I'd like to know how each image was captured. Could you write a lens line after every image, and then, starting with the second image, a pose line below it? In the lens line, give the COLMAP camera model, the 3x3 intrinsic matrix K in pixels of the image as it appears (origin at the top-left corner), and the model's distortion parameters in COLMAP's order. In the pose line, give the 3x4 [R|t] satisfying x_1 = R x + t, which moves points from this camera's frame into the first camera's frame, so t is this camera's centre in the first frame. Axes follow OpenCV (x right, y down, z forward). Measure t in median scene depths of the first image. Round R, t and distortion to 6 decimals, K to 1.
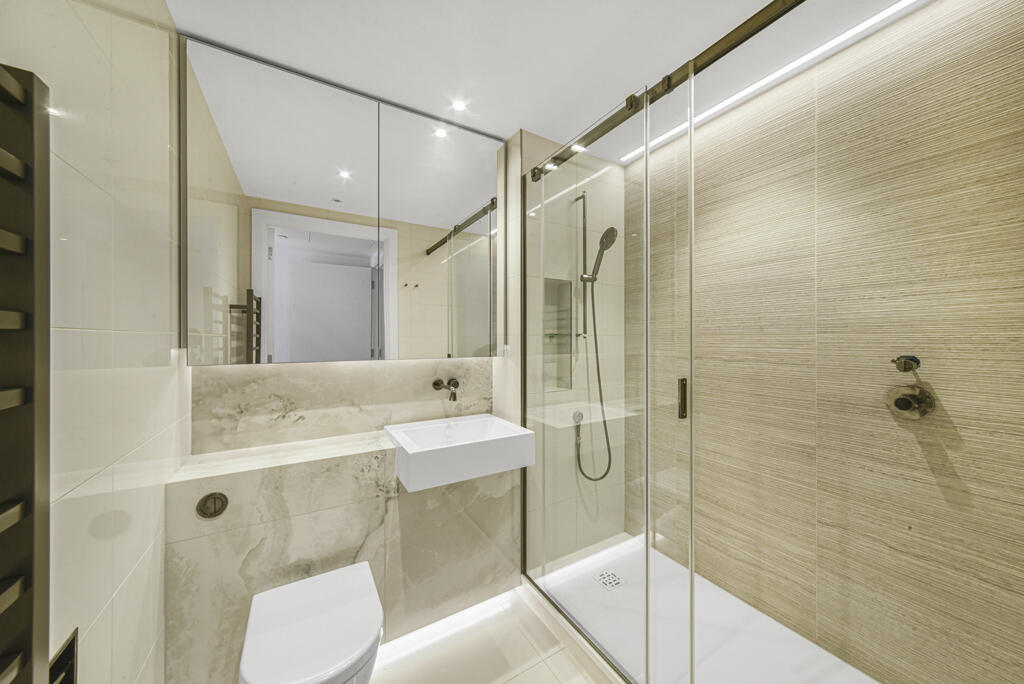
lens RADIAL K [[359.8, 0, 544.4], [0, 359.8, 340.0], [0, 0, 1]] dist [-0.004680, 0.000239]
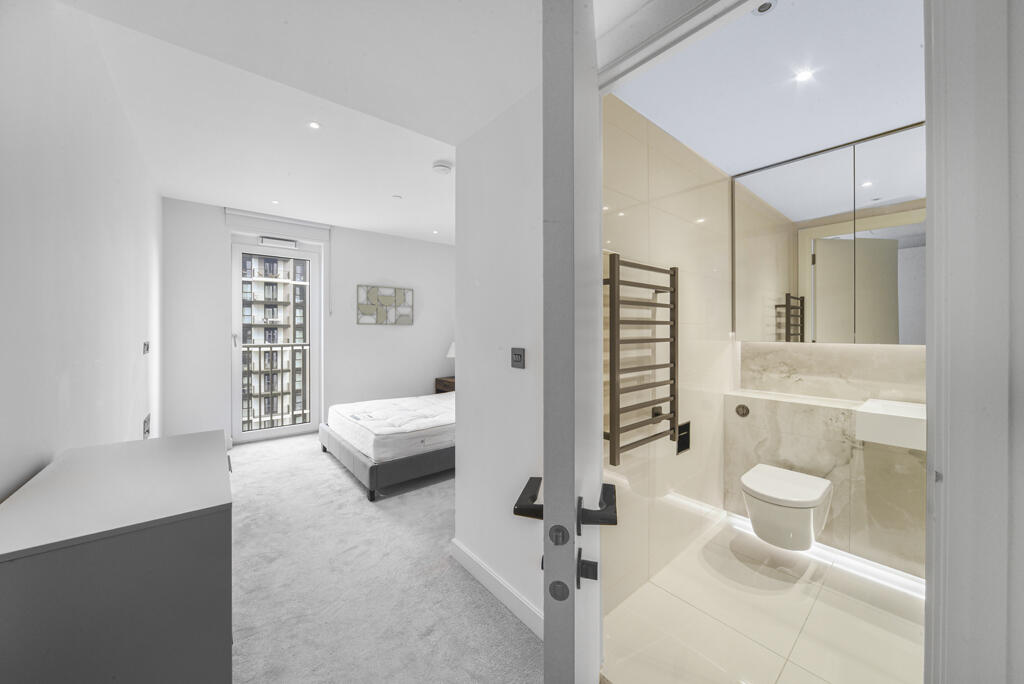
lens RADIAL K [[359.8, 0, 512.4], [0, 359.8, 329.4], [0, 0, 1]] dist [-0.004680, 0.000239]
pose [[0.118001, 0.003856, -0.993006, 0.737527], [-0.000257, 0.999993, 0.003853, 0.000128], [0.993013, -0.000199, 0.118001, -0.414952]]
